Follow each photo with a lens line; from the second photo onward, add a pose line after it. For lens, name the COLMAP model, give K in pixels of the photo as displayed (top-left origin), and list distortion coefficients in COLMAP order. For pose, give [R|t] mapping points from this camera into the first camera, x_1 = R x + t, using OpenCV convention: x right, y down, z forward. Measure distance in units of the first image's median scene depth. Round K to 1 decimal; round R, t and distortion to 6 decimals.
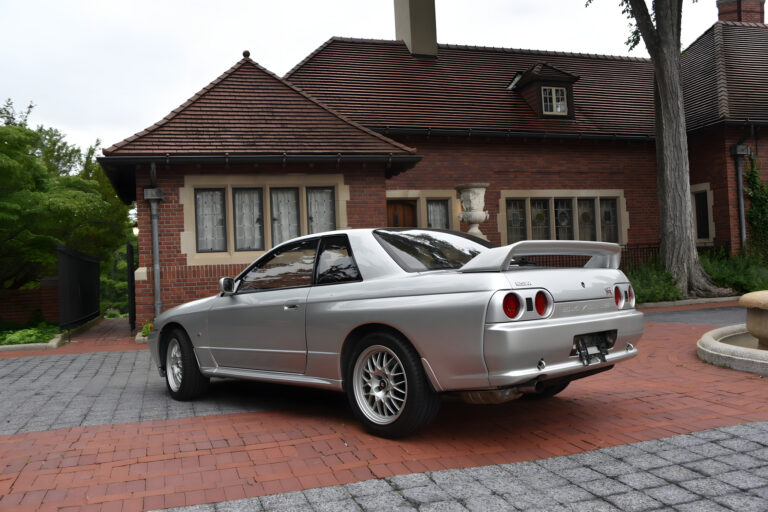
lens RADIAL K [[651.0, 0, 384.9], [0, 651.0, 273.3], [0, 0, 1]] dist [-0.055367, -0.001727]
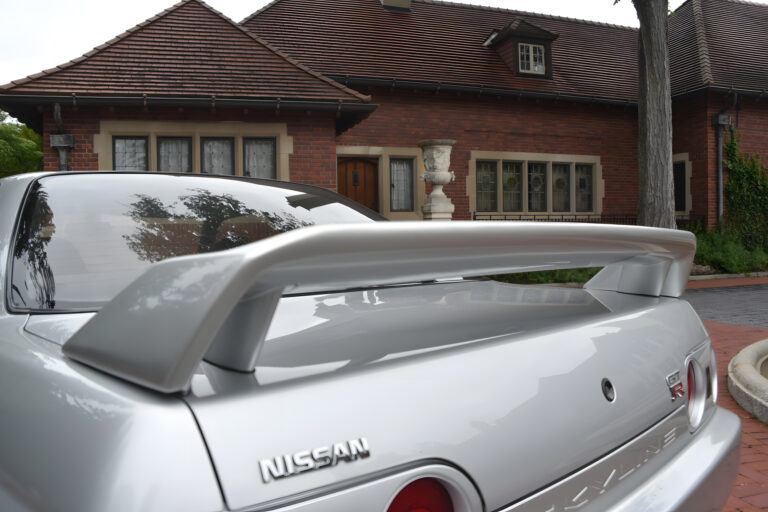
lens RADIAL K [[585.6, 0, 381.3], [0, 585.6, 262.7], [0, 0, 1]] dist [-0.128570, 0.036305]
pose [[0.999448, 0.030404, 0.013392, 0.046653], [-0.031095, 0.998014, 0.054789, -0.010733], [-0.011700, -0.055175, 0.998408, 0.173862]]
